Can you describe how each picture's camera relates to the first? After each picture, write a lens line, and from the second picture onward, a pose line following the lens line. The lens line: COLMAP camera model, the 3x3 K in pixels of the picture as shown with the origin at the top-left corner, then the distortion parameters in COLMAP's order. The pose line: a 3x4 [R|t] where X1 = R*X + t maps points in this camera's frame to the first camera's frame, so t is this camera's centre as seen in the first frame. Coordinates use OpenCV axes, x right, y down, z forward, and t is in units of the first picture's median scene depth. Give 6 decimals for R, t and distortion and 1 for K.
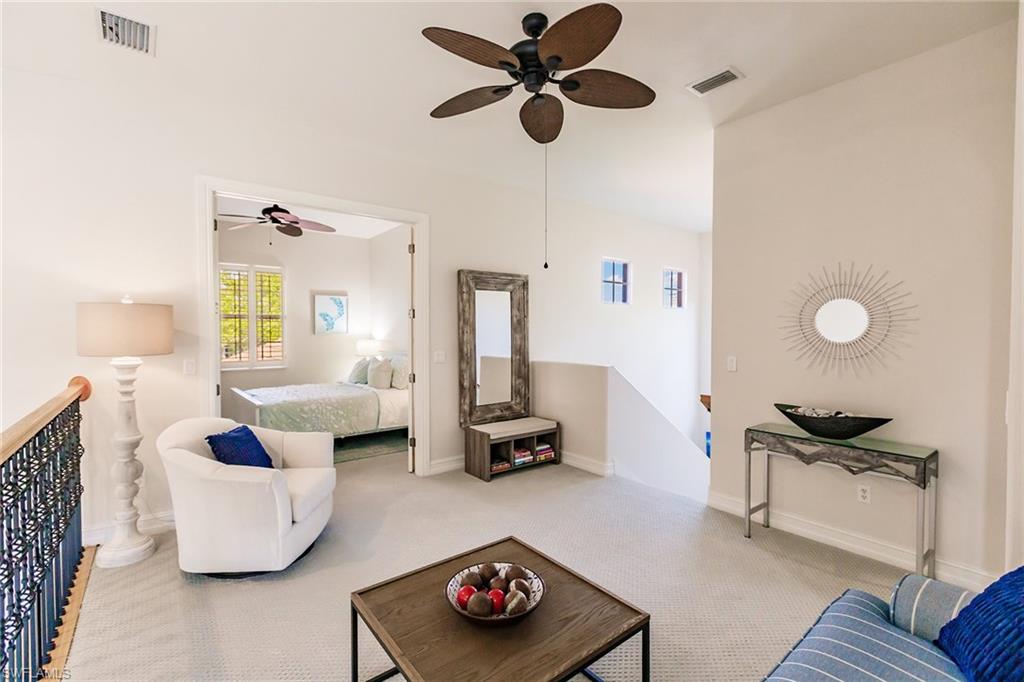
lens RADIAL K [[454.3, 0, 512.0], [0, 454.3, 341.0], [0, 0, 1]] dist [0.002853, 0.000178]
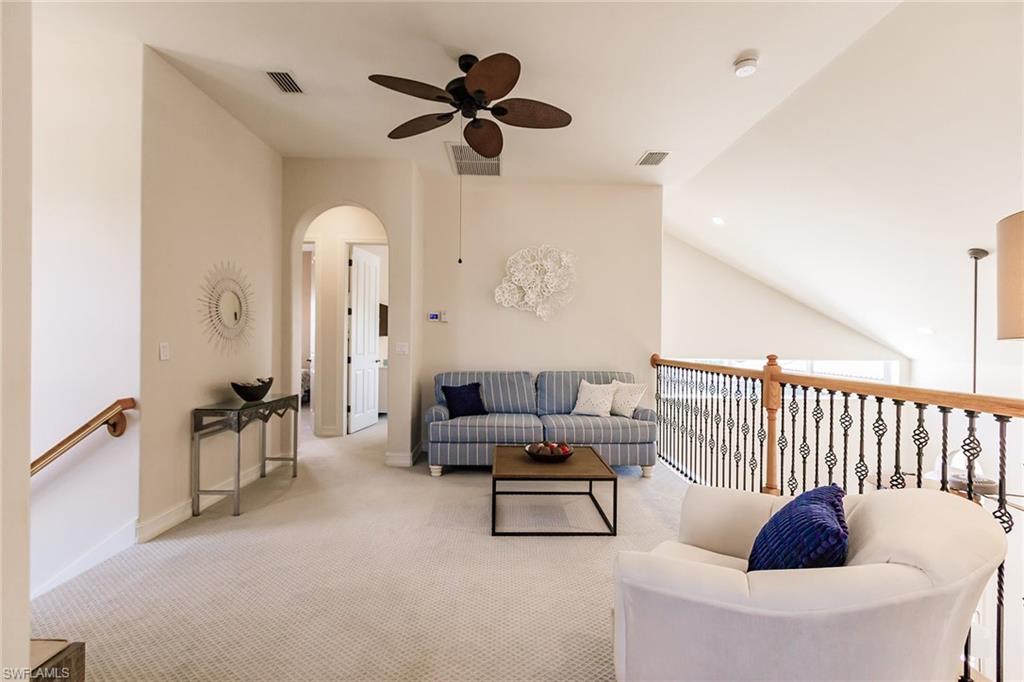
lens RADIAL K [[456.1, 0, 512.0], [0, 456.1, 341.0], [0, 0, 1]] dist [0.002500, 0.000182]
pose [[-0.800178, -0.009315, 0.599690, -0.624929], [0.002887, 0.999808, 0.019383, 0.020801], [-0.599756, 0.017241, -0.799997, 1.522859]]
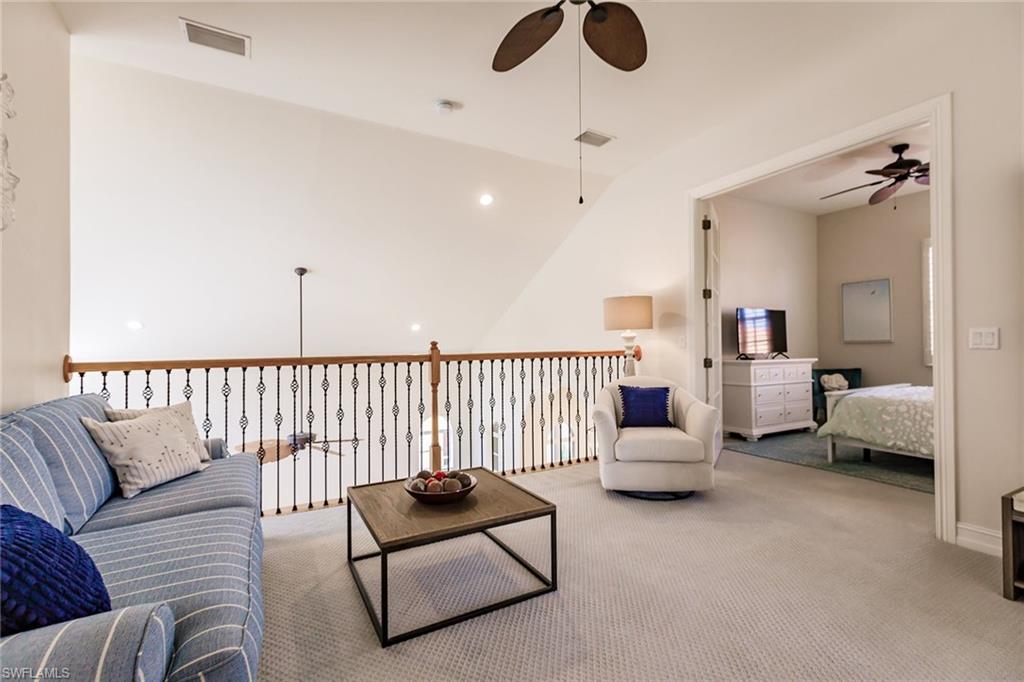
lens RADIAL K [[456.1, 0, 512.0], [0, 456.1, 341.0], [0, 0, 1]] dist [0.002500, 0.000182]
pose [[-0.162301, -0.003909, -0.986734, 0.718715], [-0.013469, 0.999908, -0.001746, 0.070514], [0.986649, 0.013007, -0.162338, 0.809268]]
